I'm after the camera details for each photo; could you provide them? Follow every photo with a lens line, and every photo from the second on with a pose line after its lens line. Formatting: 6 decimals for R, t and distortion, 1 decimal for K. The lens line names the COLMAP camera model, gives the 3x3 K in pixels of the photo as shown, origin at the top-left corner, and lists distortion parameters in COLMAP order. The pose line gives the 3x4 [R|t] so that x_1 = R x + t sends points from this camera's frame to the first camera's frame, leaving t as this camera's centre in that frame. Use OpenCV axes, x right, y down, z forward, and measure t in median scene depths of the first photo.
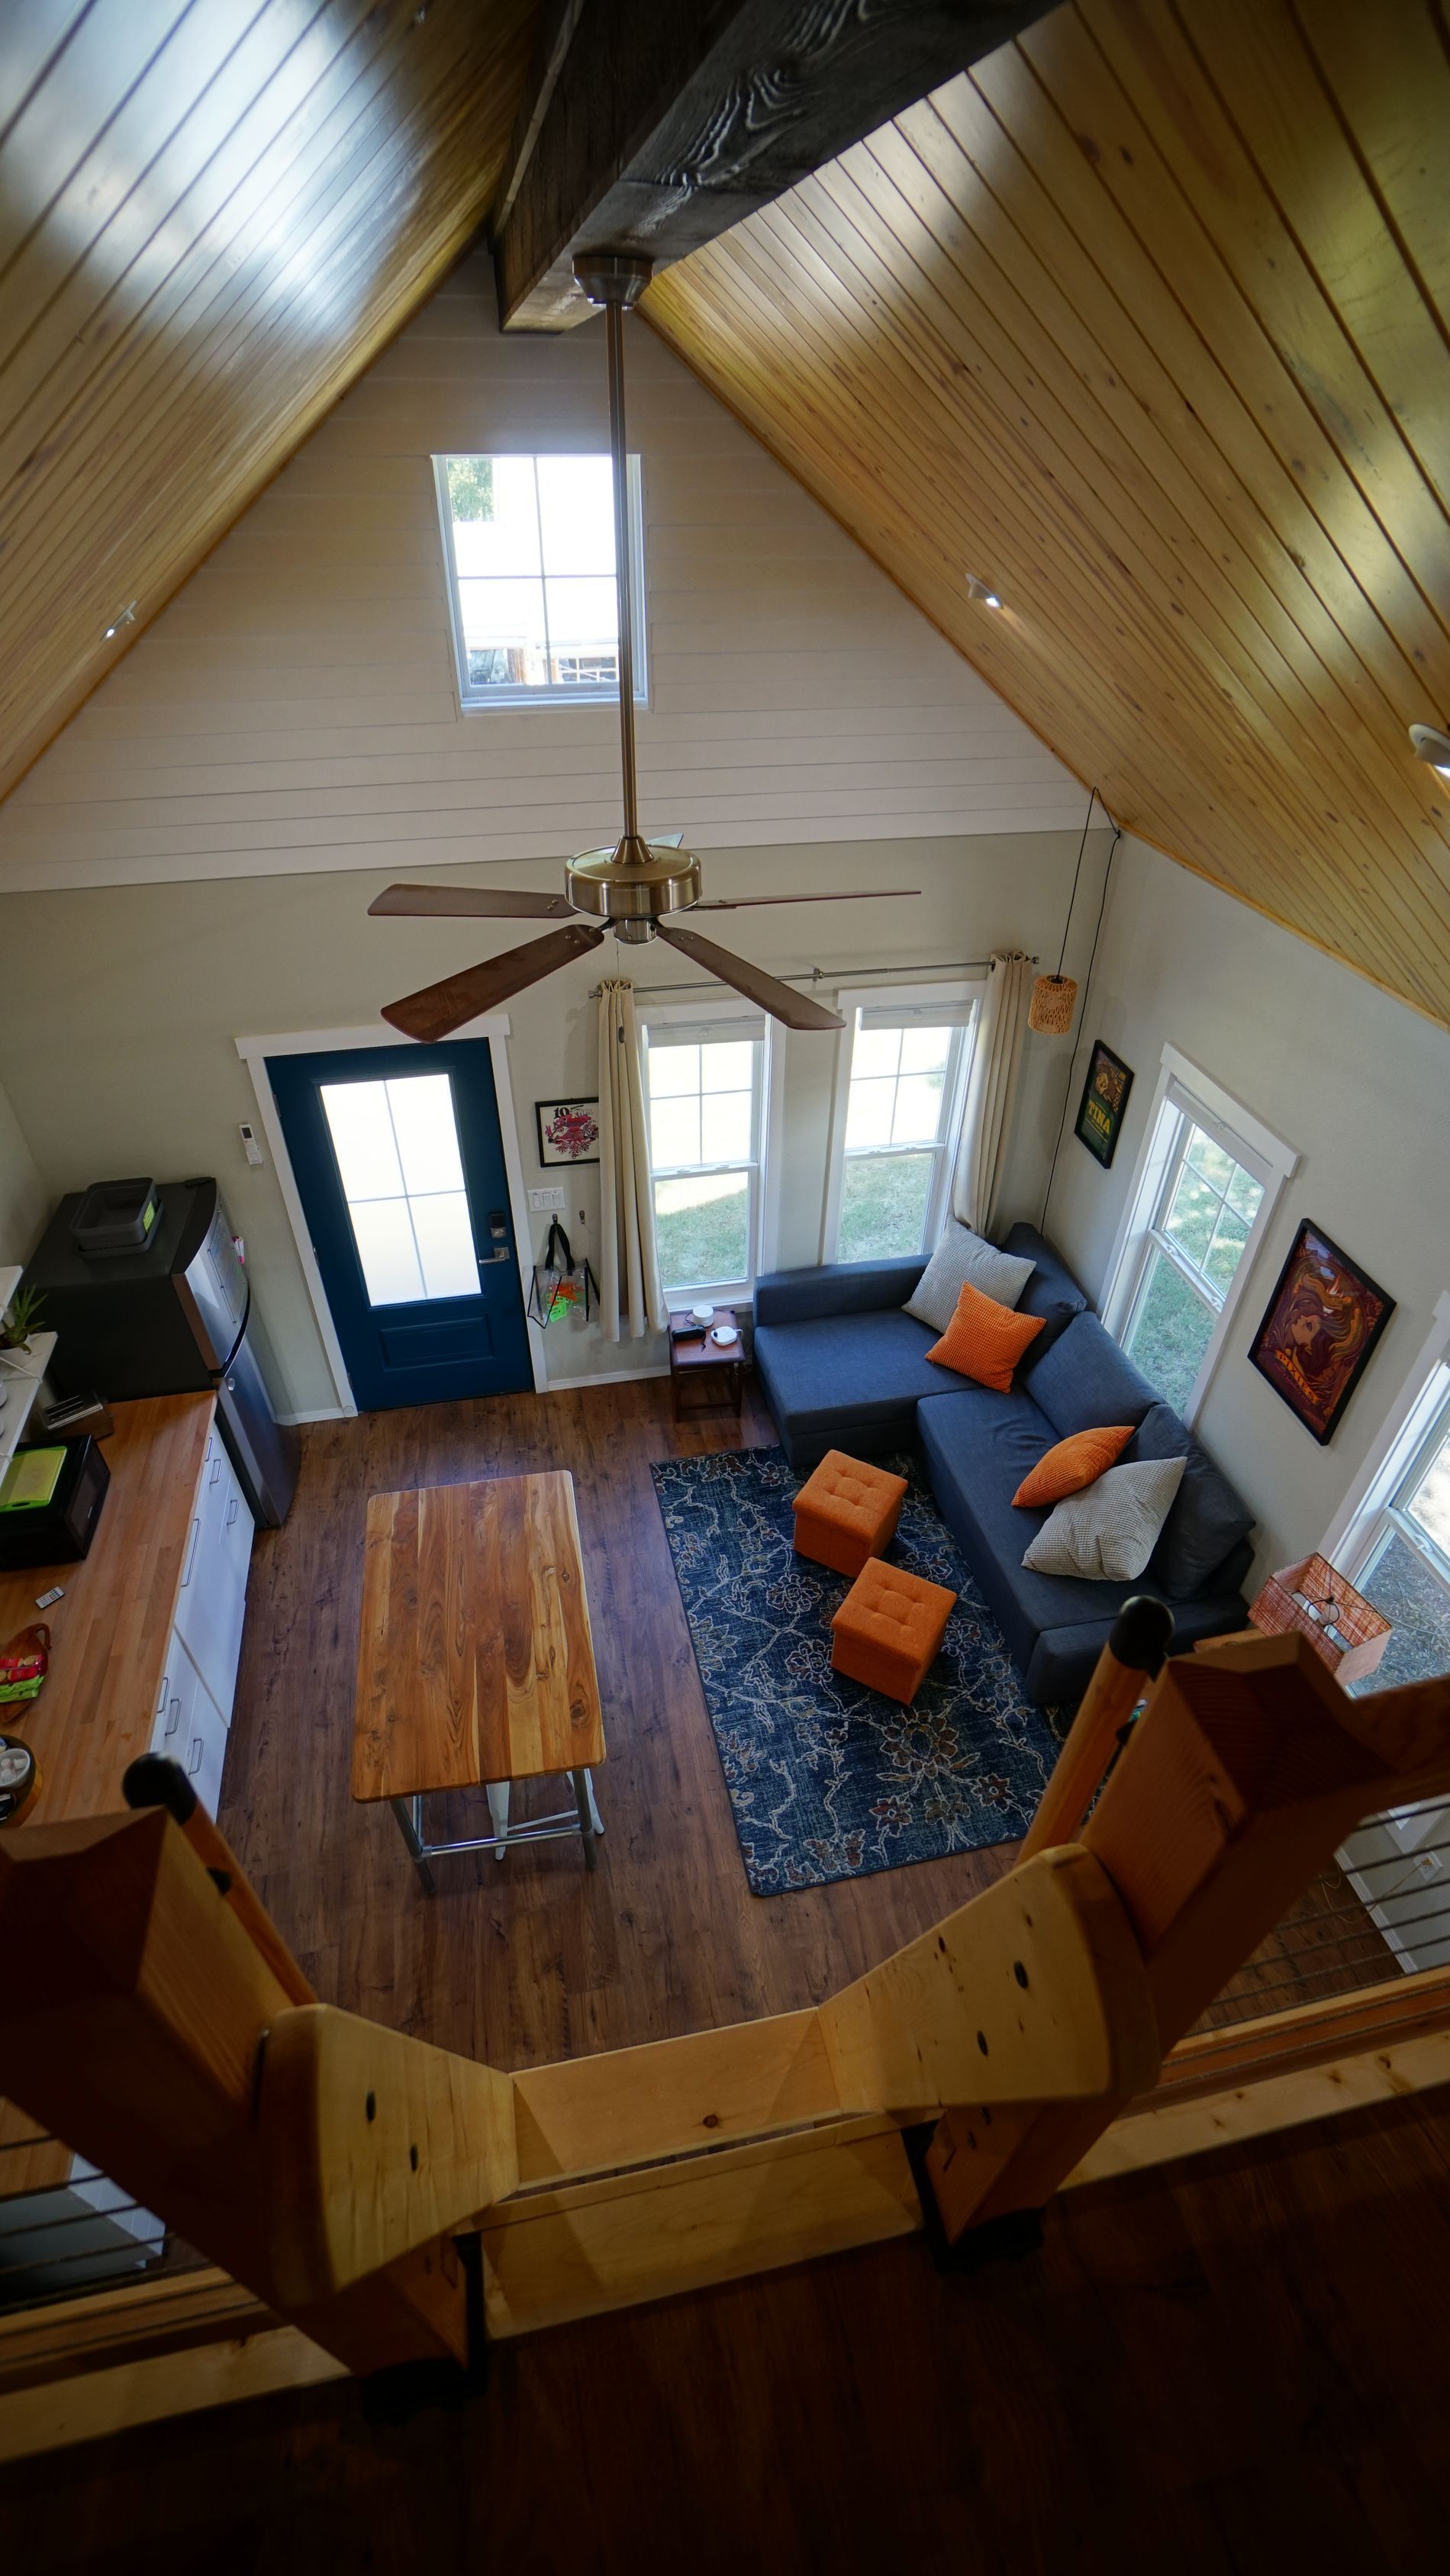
lens RADIAL K [[1156.9, 0, 699.7], [0, 1156.9, 1302.4], [0, 0, 1]] dist [-0.049623, 0.014756]
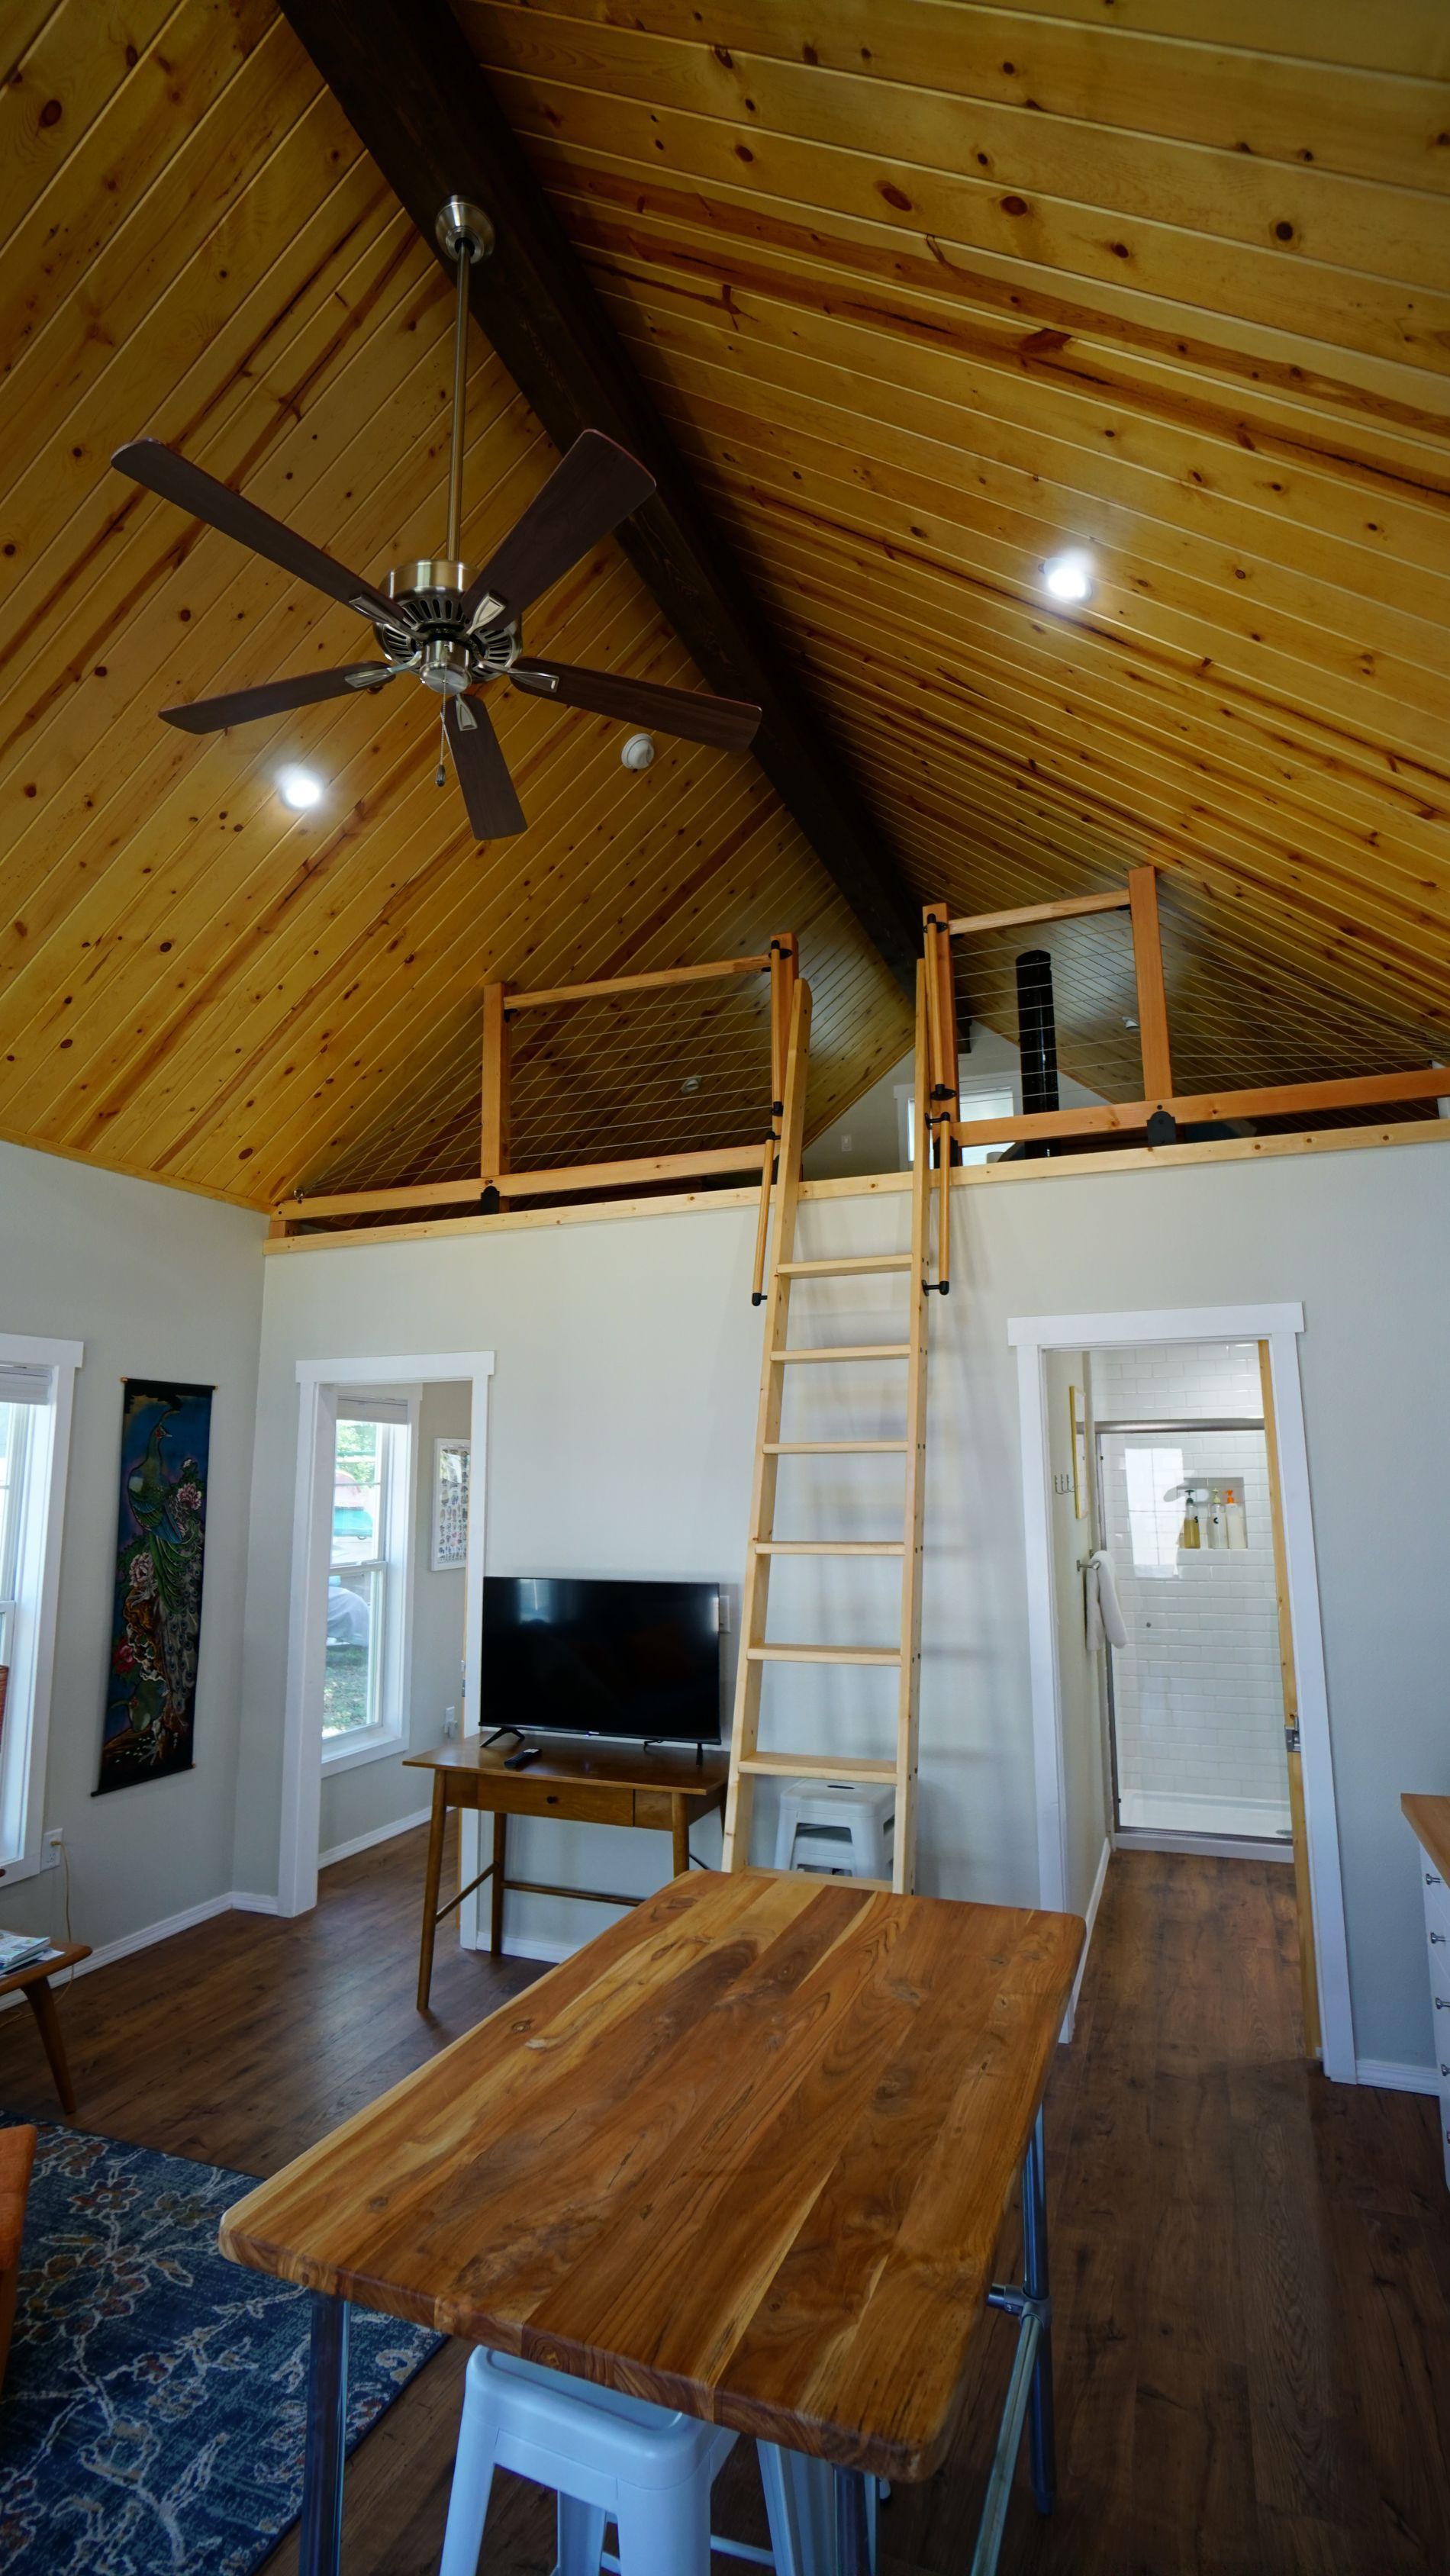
lens RADIAL K [[1156.9, 0, 739.1], [0, 1156.9, 1286.8], [0, 0, 1]] dist [-0.049623, 0.014756]
pose [[-0.849829, 0.098651, 0.517743, -0.358589], [0.338033, 0.855700, 0.391806, -0.096906], [-0.404380, 0.507983, -0.760546, 1.004620]]
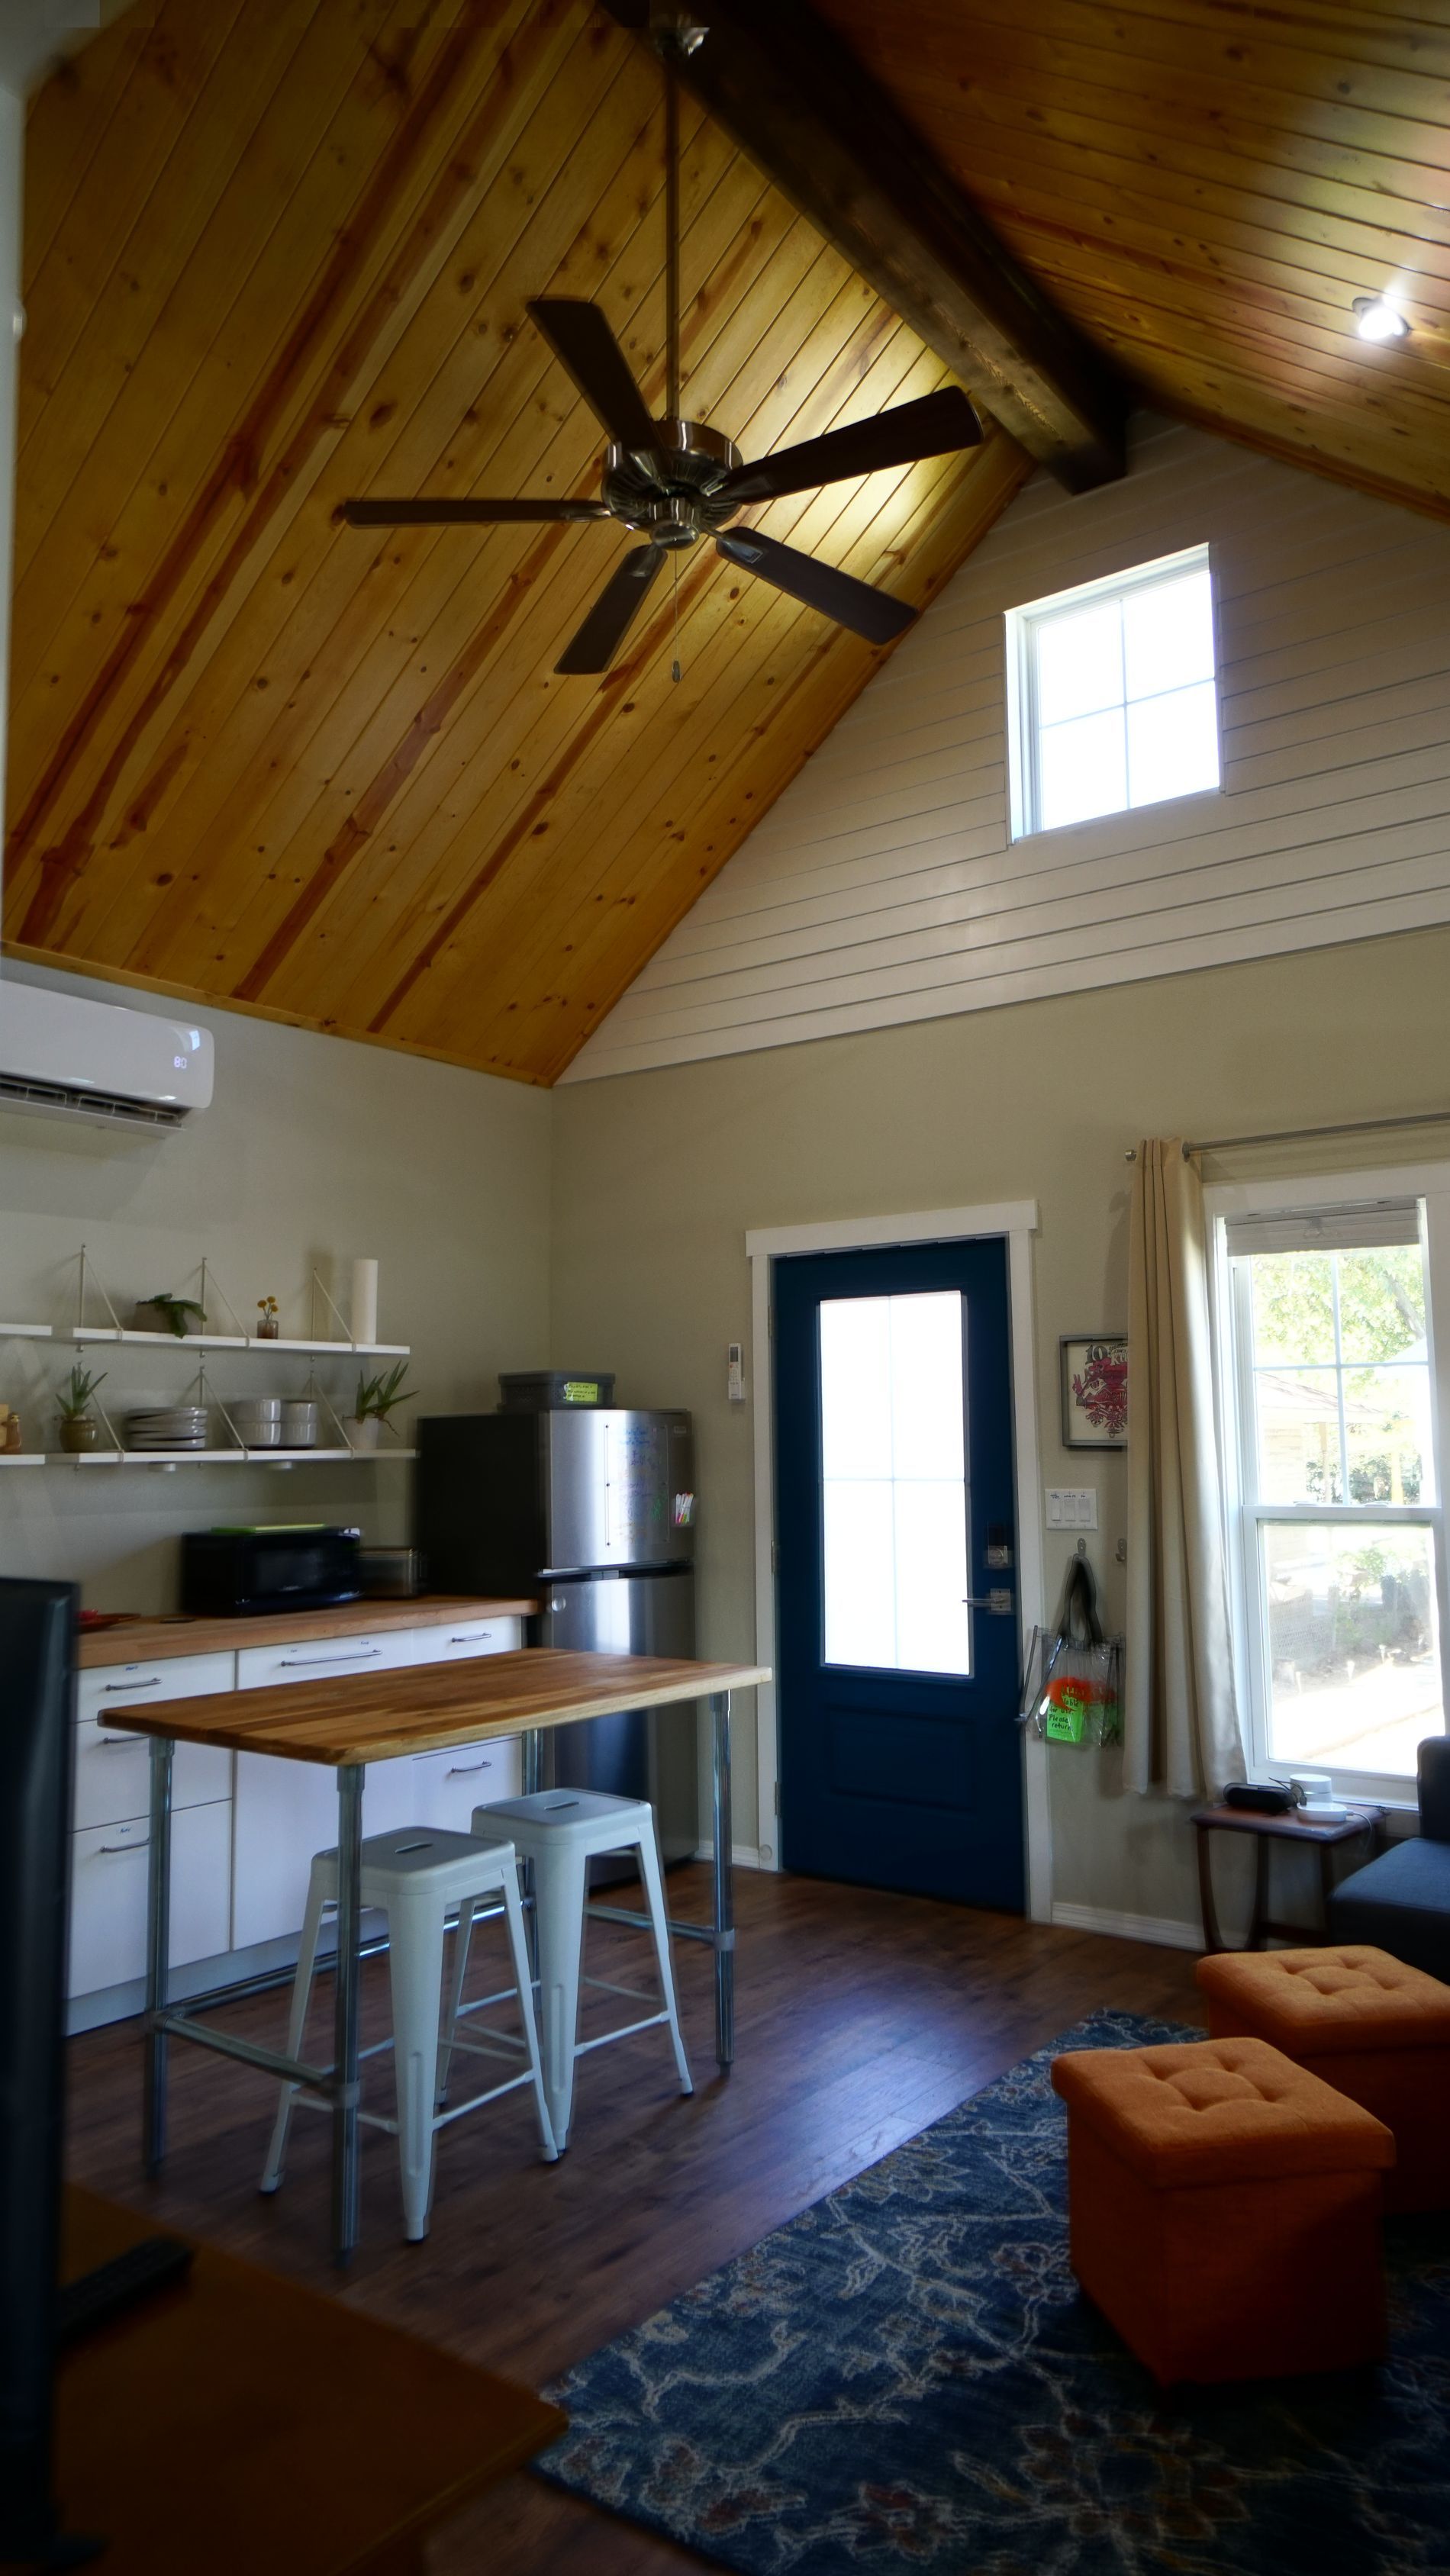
lens RADIAL K [[1619.2, 0, 733.7], [0, 1619.2, 1283.9], [0, 0, 1]] dist [0.009301, -0.006129]
pose [[0.671034, -0.075014, -0.737622, 0.483004], [-0.456483, 0.742151, -0.490749, 0.401508], [0.584240, 0.666022, 0.463766, 0.461667]]
